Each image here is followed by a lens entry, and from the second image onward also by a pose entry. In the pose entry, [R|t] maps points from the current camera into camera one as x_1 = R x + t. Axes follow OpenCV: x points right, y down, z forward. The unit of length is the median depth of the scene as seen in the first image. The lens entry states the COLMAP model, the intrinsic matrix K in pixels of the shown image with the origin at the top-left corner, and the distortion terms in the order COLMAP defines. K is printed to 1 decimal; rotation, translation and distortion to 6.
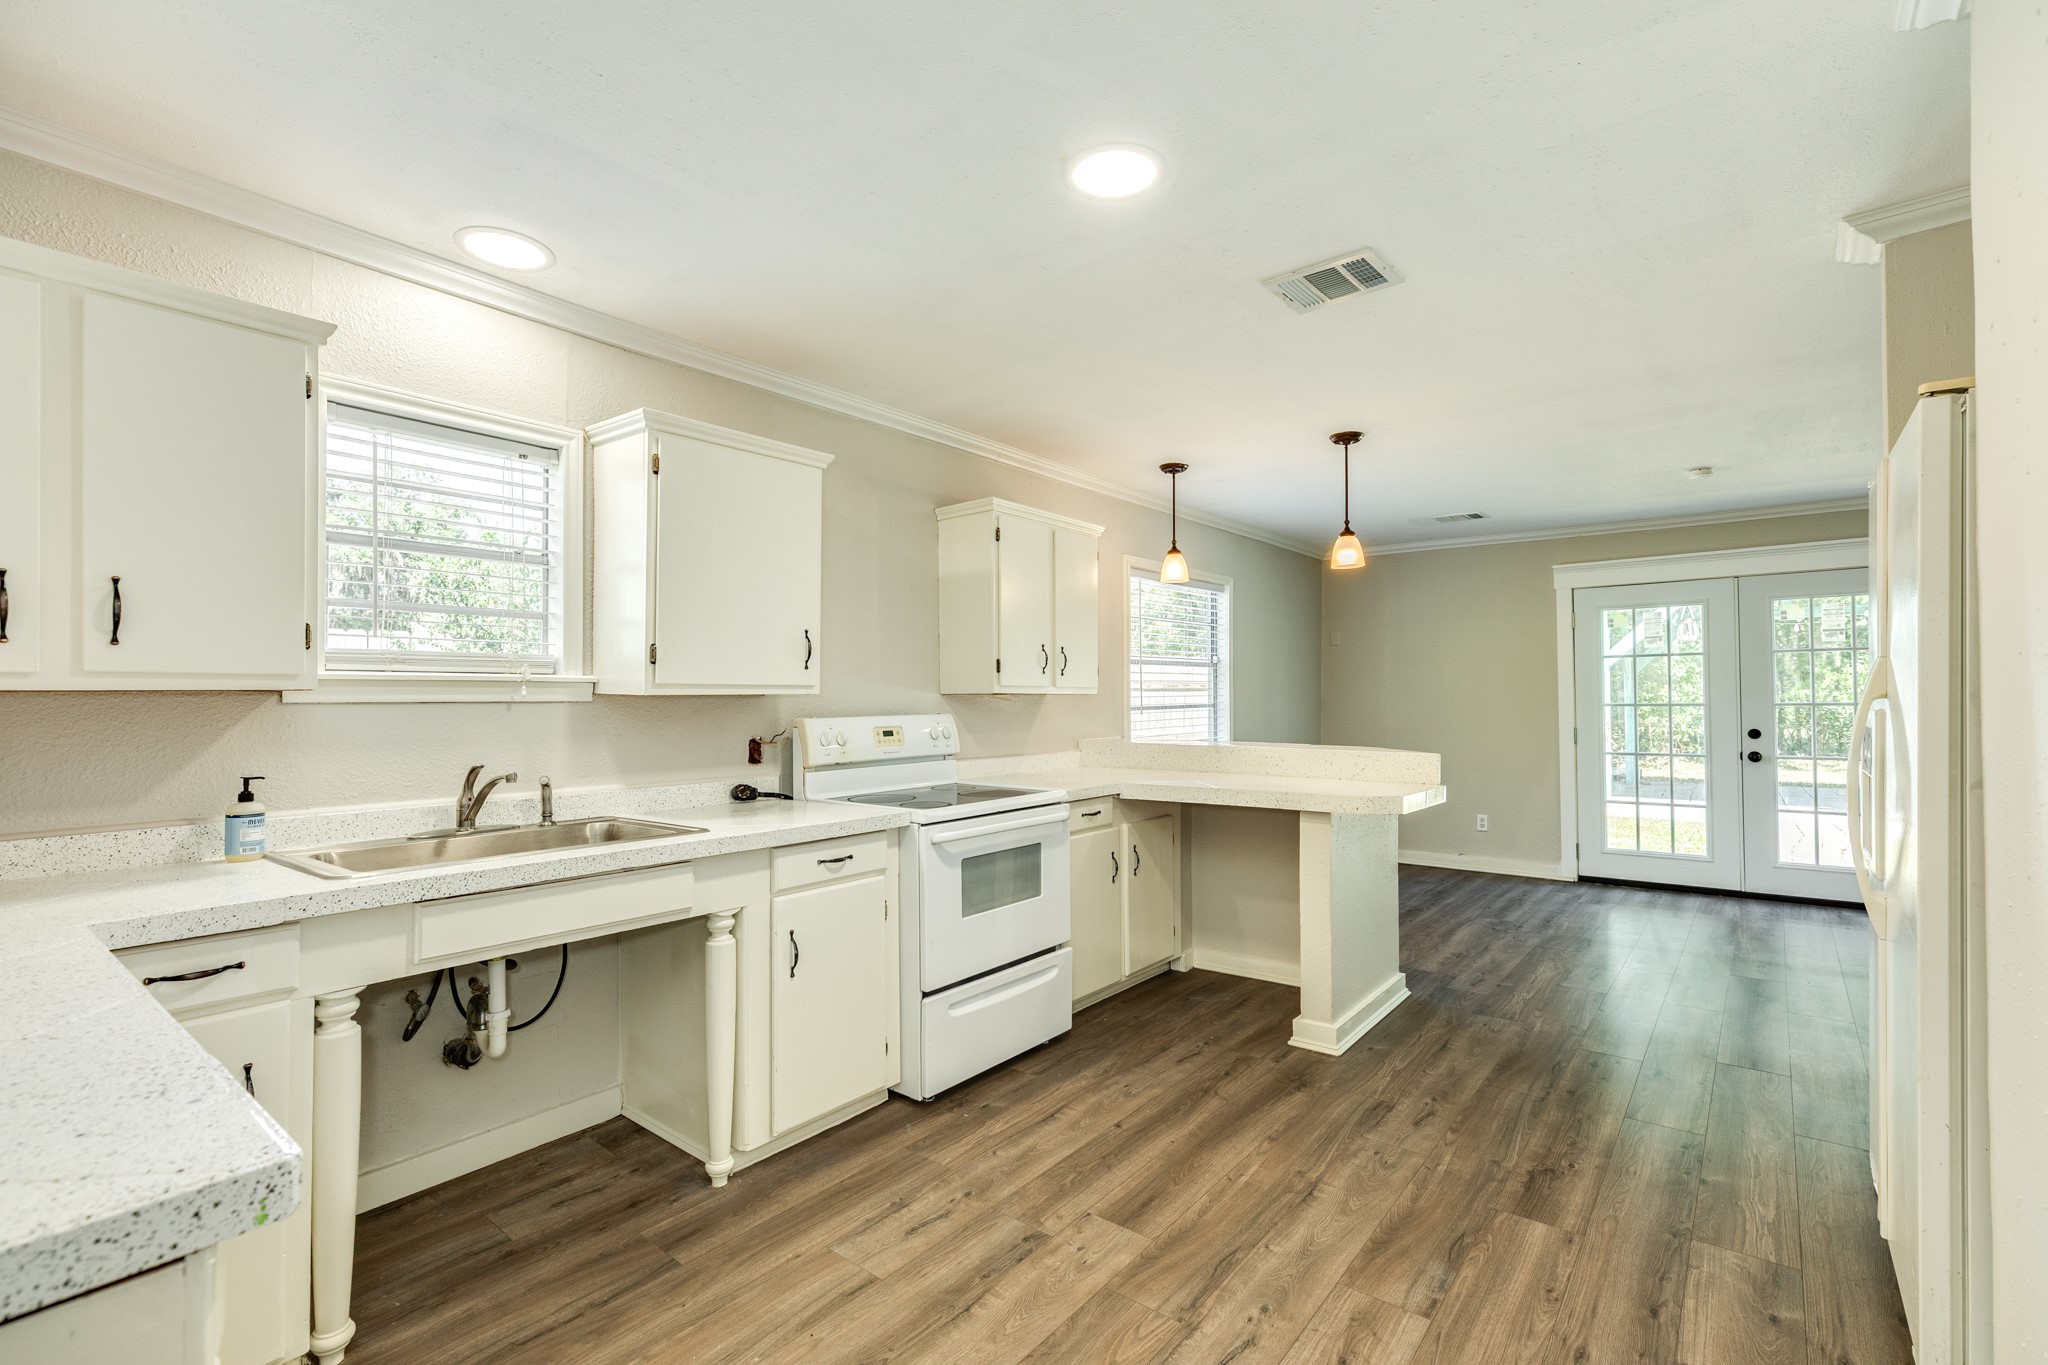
lens RADIAL K [[914.8, 0, 1020.3], [0, 914.8, 687.3], [0, 0, 1]] dist [0.002551, 0.000453]
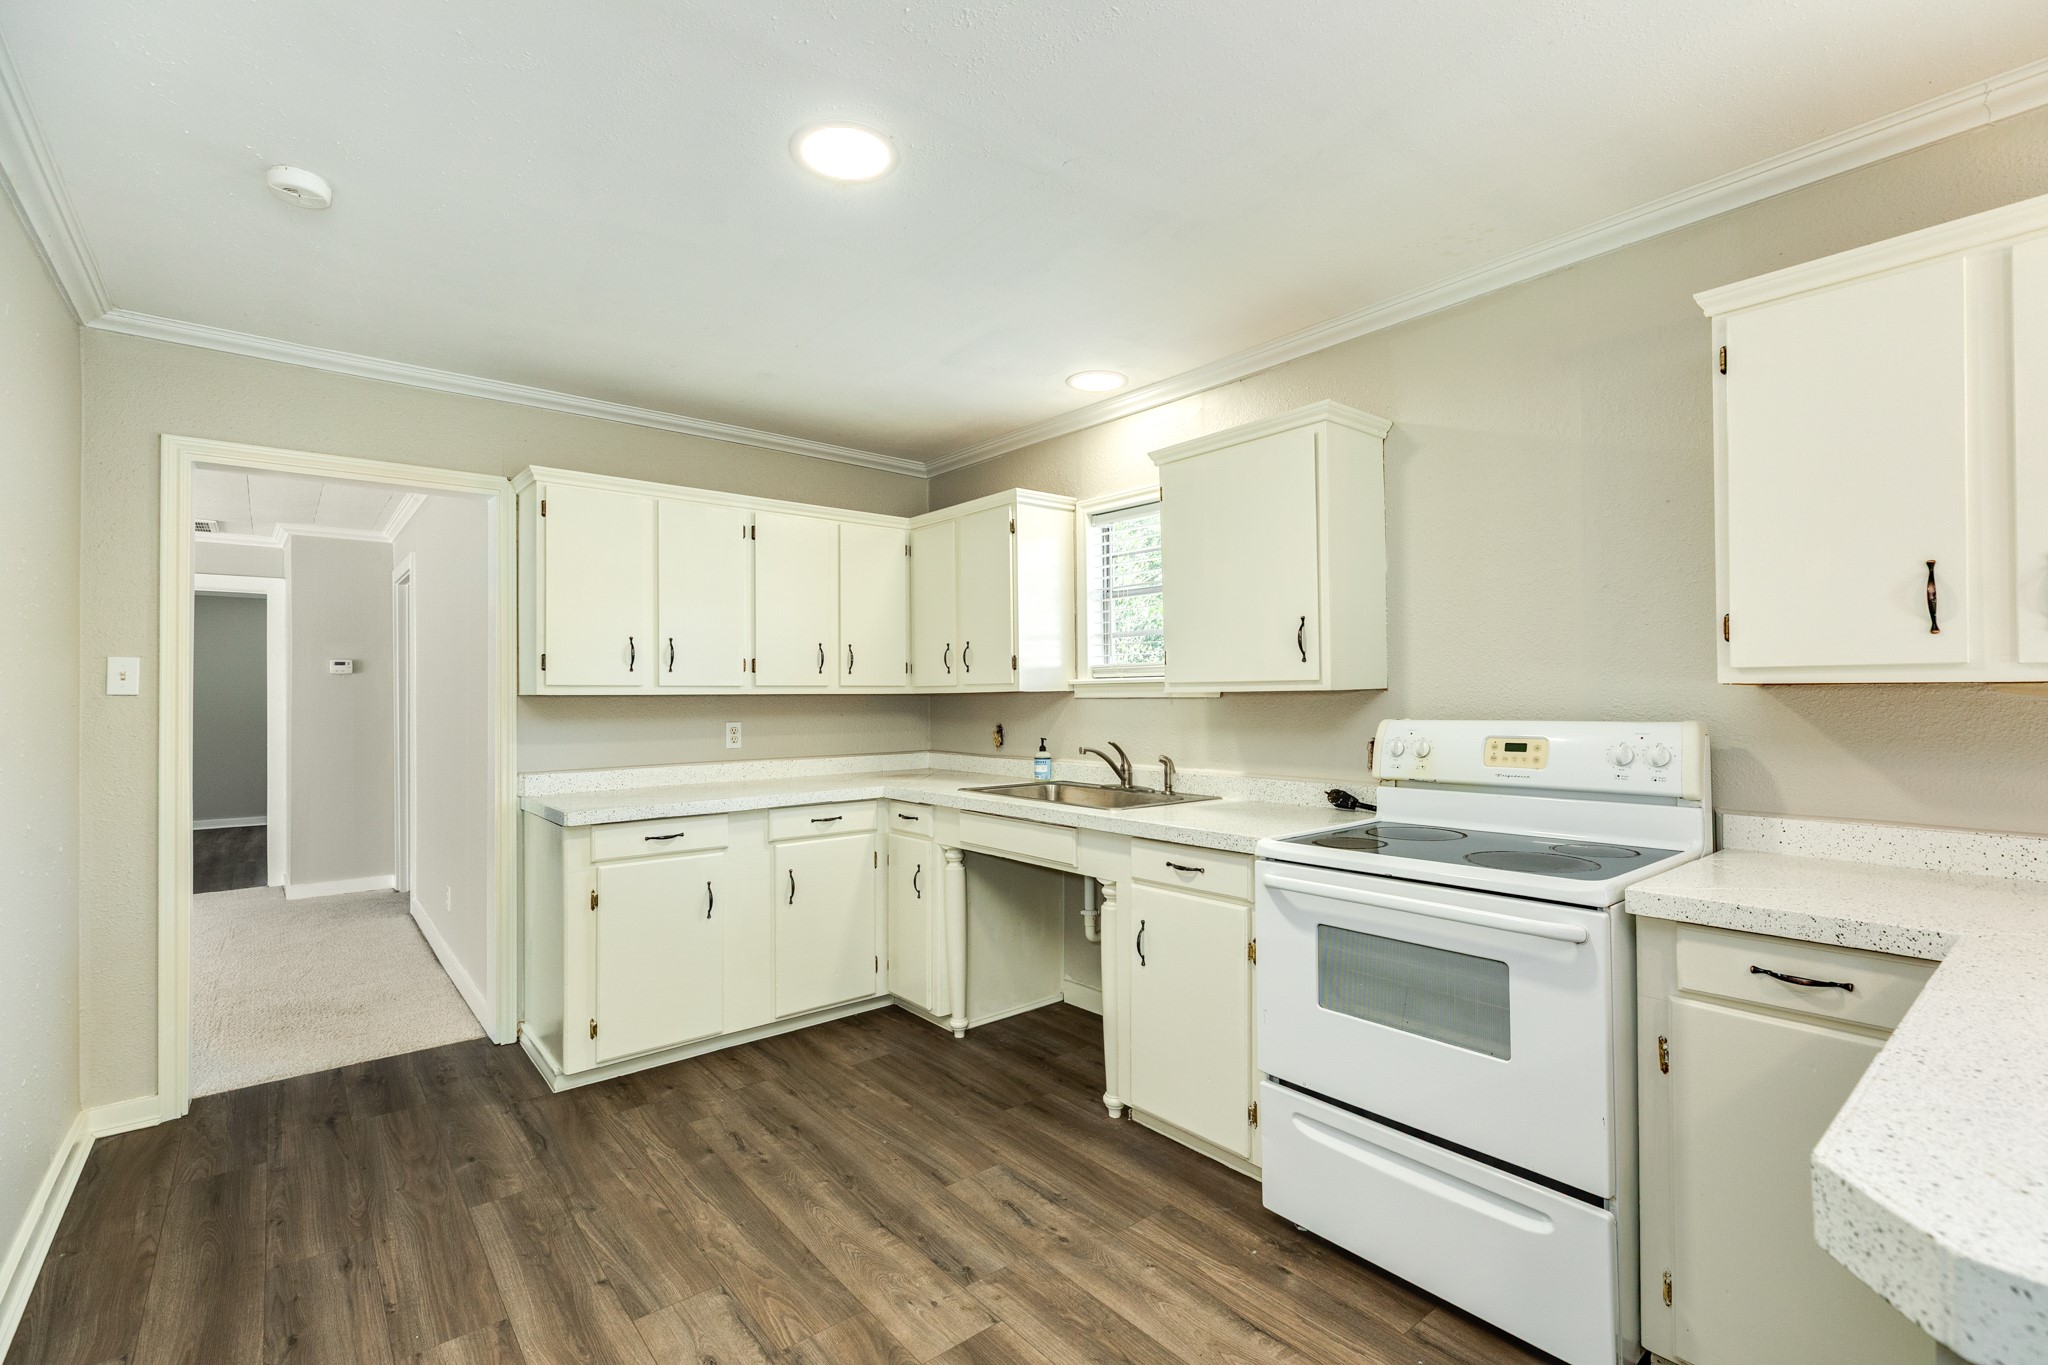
lens RADIAL K [[914.8, 0, 1020.3], [0, 914.8, 687.3], [0, 0, 1]] dist [0.002551, 0.000453]
pose [[-0.203040, -0.004013, -0.979162, 0.782106], [0.018884, 0.999790, -0.008013, 0.007590], [0.978988, -0.020118, -0.202922, 1.062857]]
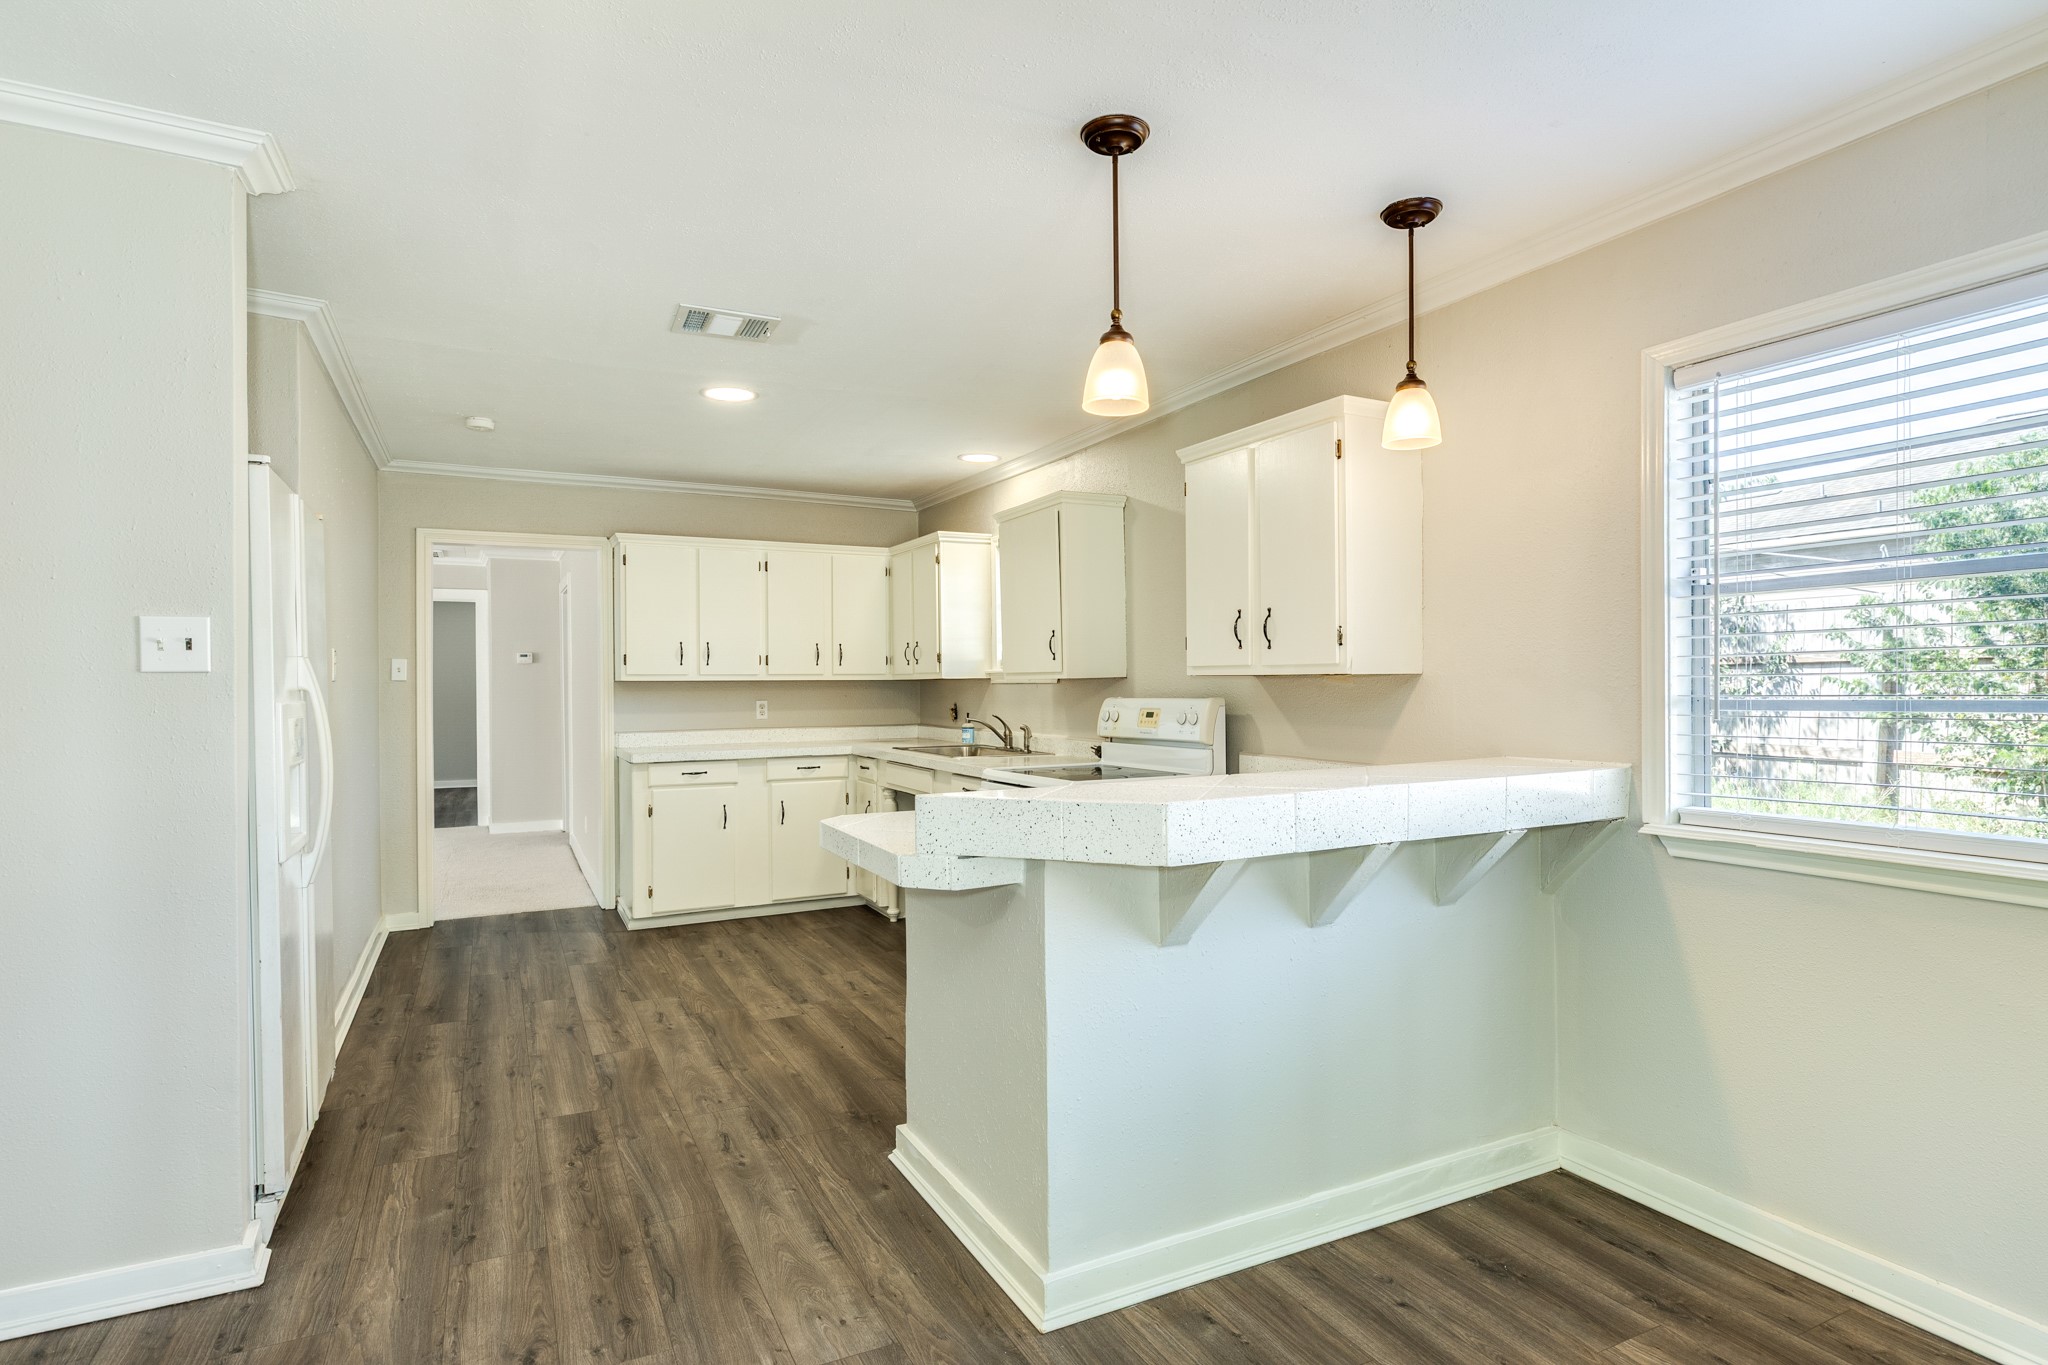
lens RADIAL K [[1051.3, 0, 1015.0], [0, 1051.3, 687.5], [0, 0, 1]] dist [-0.002255, -0.000813]
pose [[-0.411293, 0.010036, -0.911448, 1.373944], [0.017939, 0.999835, 0.002914, 0.018059], [0.911327, -0.015152, -0.411405, 1.834191]]
